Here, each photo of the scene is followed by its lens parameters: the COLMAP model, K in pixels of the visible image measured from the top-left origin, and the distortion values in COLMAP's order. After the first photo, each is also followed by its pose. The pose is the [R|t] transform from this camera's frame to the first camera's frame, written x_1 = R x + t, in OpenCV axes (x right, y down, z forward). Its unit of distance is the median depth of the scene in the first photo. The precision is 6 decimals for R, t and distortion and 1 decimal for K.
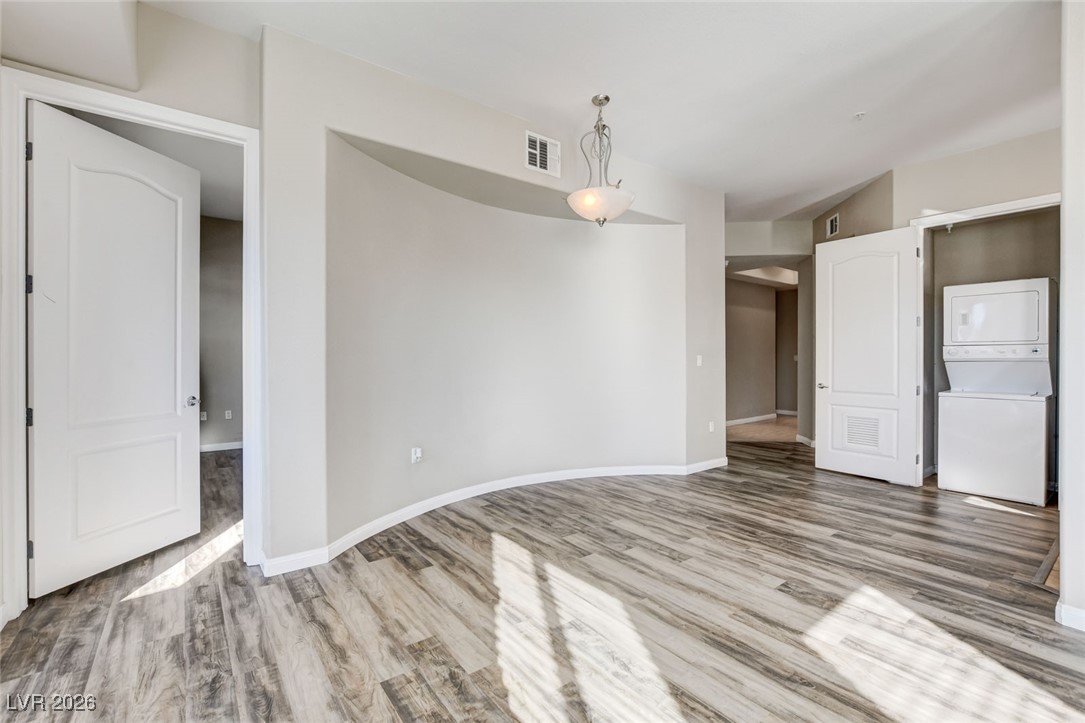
lens RADIAL K [[481.5, 0, 555.4], [0, 481.5, 356.7], [0, 0, 1]] dist [-0.026452, 0.004338]
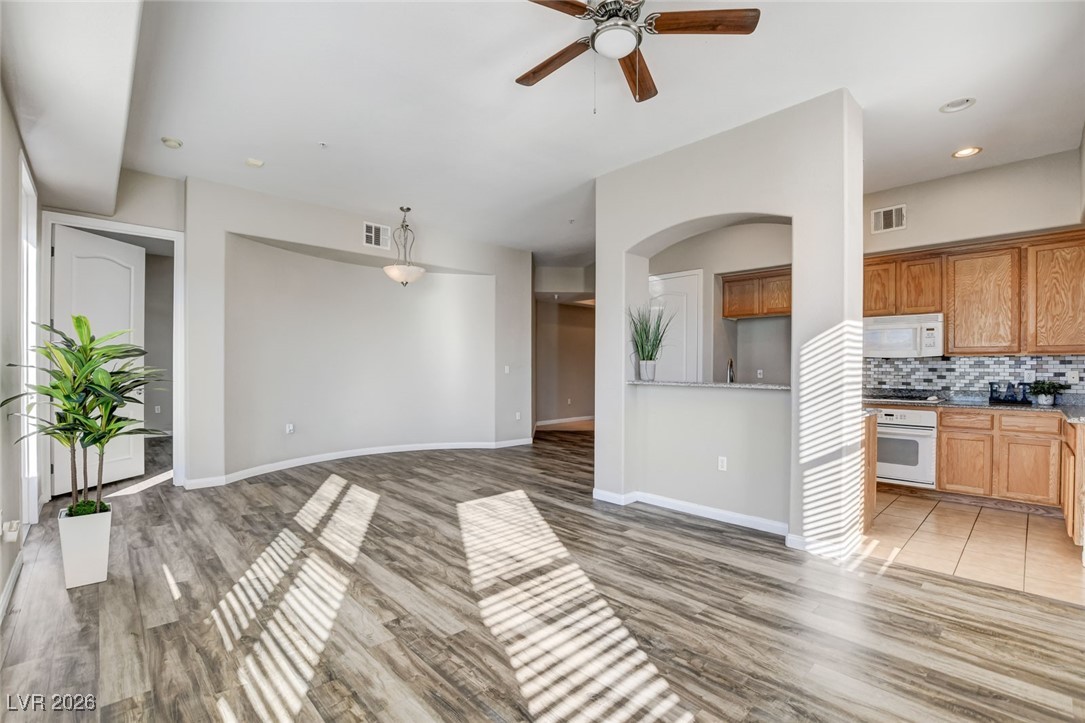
lens RADIAL K [[481.5, 0, 547.6], [0, 481.5, 369.3], [0, 0, 1]] dist [-0.026452, 0.004338]
pose [[0.995241, 0.007023, 0.097189, 0.461191], [-0.007543, 0.999959, 0.004986, -0.001931], [-0.097150, -0.005695, 0.995253, -0.738190]]
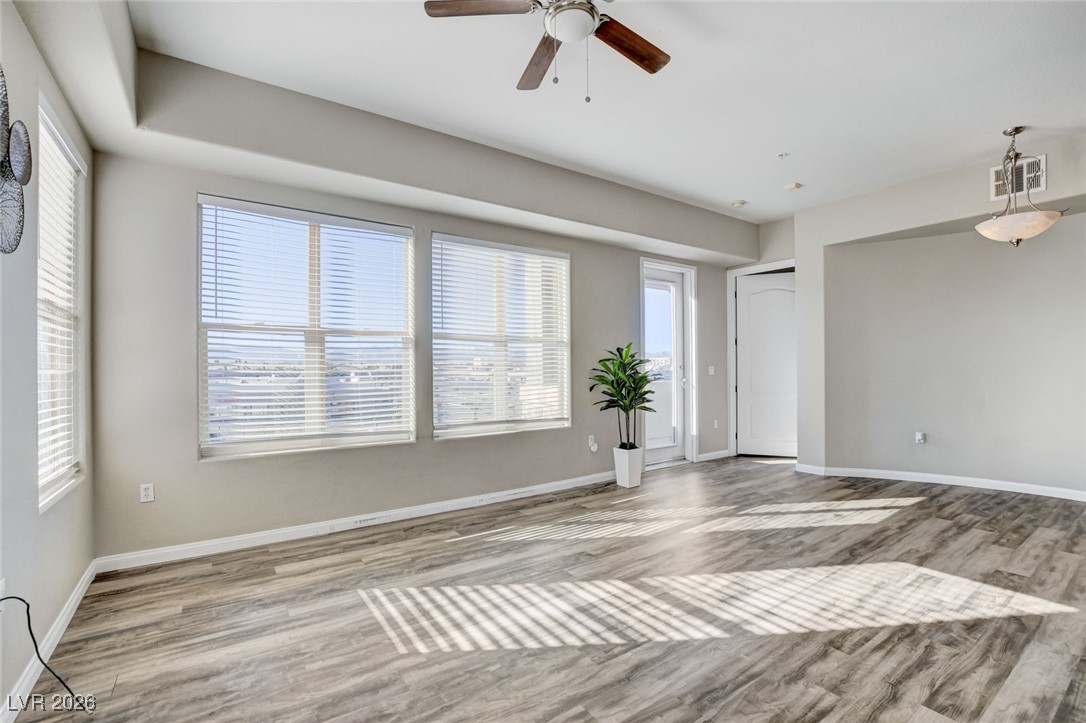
lens RADIAL K [[482.0, 0, 542.5], [0, 482.0, 363.9], [0, 0, 1]] dist [-0.026452, 0.004338]
pose [[-0.056565, -0.008930, -0.998359, 1.334147], [0.009089, 0.999914, -0.009459, -0.005340], [0.998358, -0.009609, -0.056479, -0.019906]]
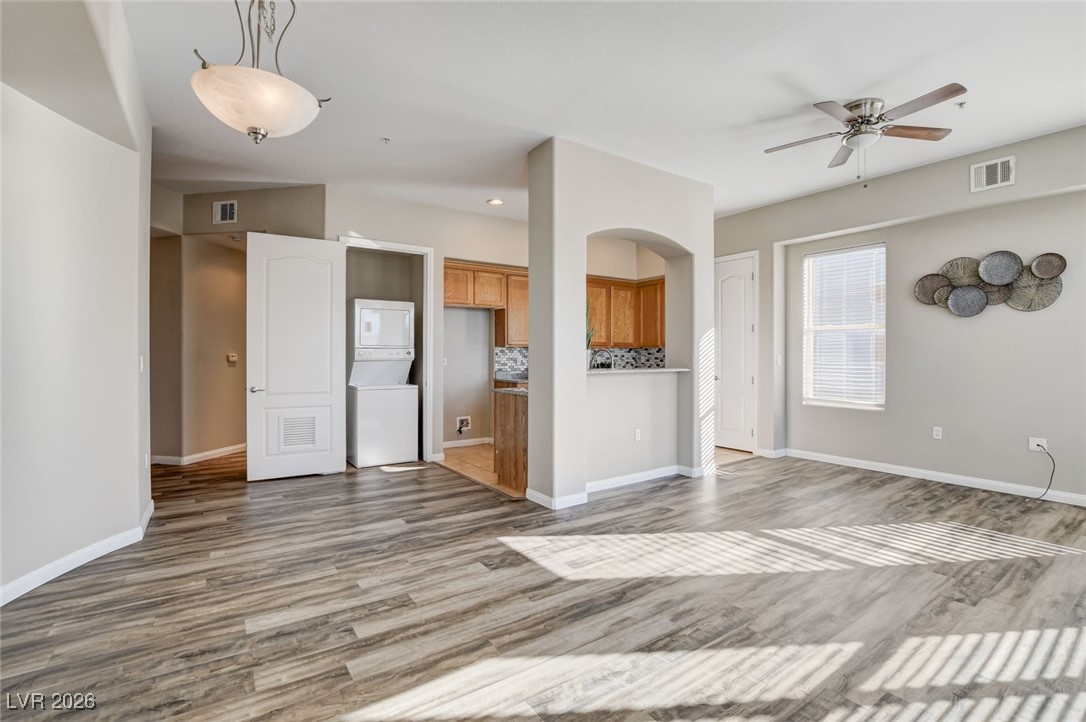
lens RADIAL K [[482.0, 0, 541.4], [0, 482.0, 354.2], [0, 0, 1]] dist [-0.026452, 0.004338]
pose [[0.067028, 0.001941, 0.997749, -0.514138], [-0.001860, 0.999997, -0.001820, -0.009012], [-0.997749, -0.001733, 0.067031, 0.651080]]
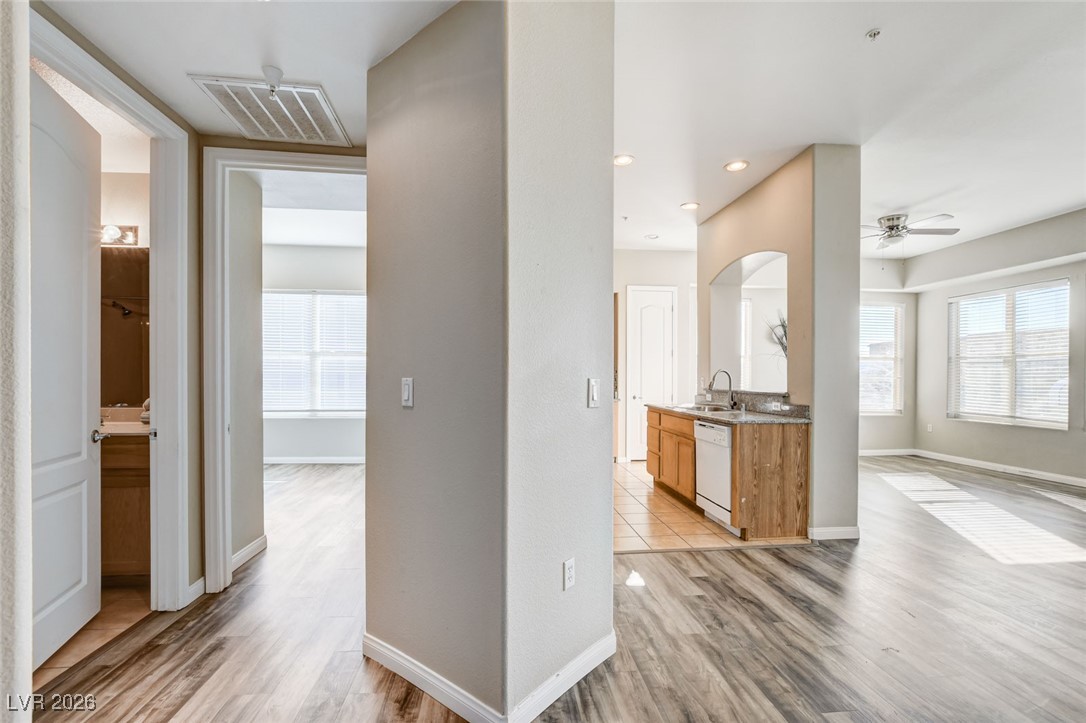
lens RADIAL K [[482.0, 0, 530.7], [0, 482.0, 376.0], [0, 0, 1]] dist [-0.026452, 0.004338]
pose [[-0.831200, -0.001447, 0.555971, 0.763194], [-0.003653, 0.999989, -0.002860, -0.002309], [-0.555961, -0.004408, -0.831196, 2.142821]]
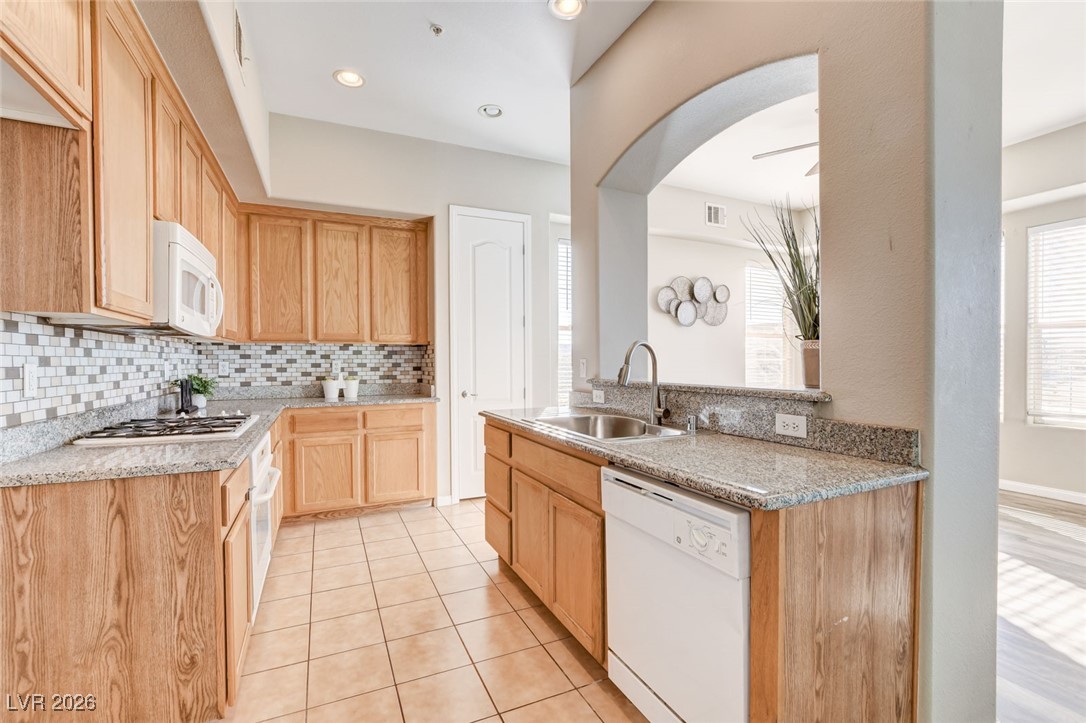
lens RADIAL K [[482.0, 0, 541.0], [0, 482.0, 367.3], [0, 0, 1]] dist [-0.026452, 0.004338]
pose [[-0.971328, 0.002021, 0.237733, 1.076624], [0.004380, 0.999946, 0.009398, 0.002587], [-0.237701, 0.010170, -0.971285, 1.274265]]
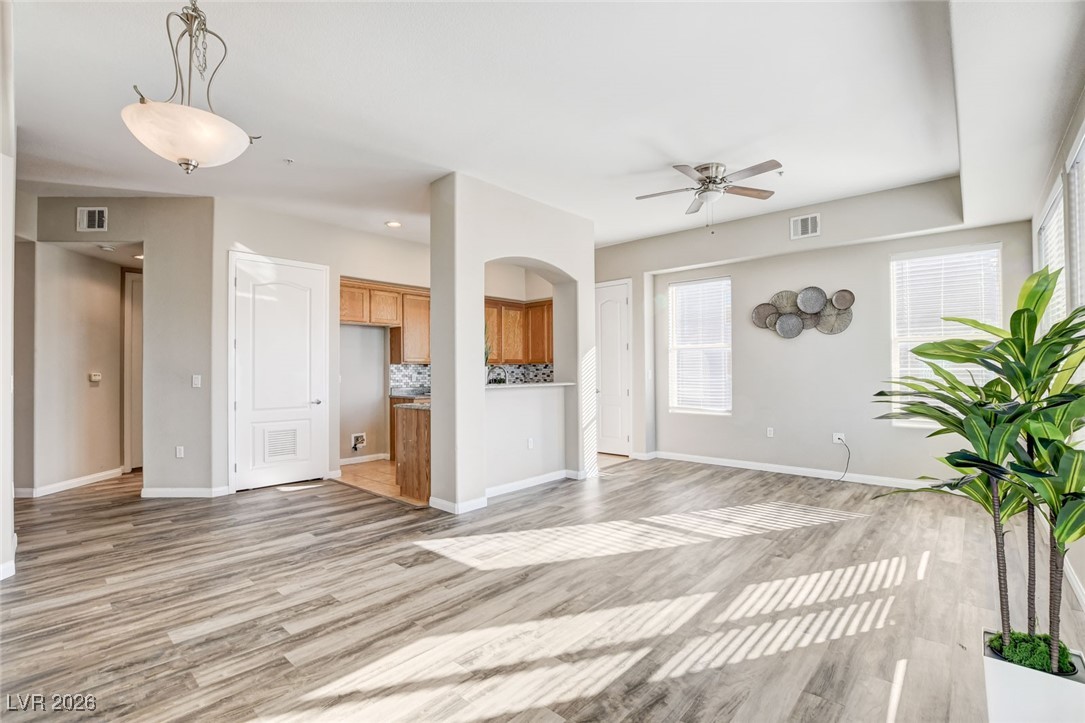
lens RADIAL K [[481.5, 0, 530.6], [0, 481.5, 363.6], [0, 0, 1]] dist [-0.026452, 0.004338]
pose [[-0.148074, 0.016352, 0.988841, -0.637544], [0.006431, 0.999858, -0.015571, -0.008817], [-0.988955, 0.004054, -0.148158, 0.696256]]
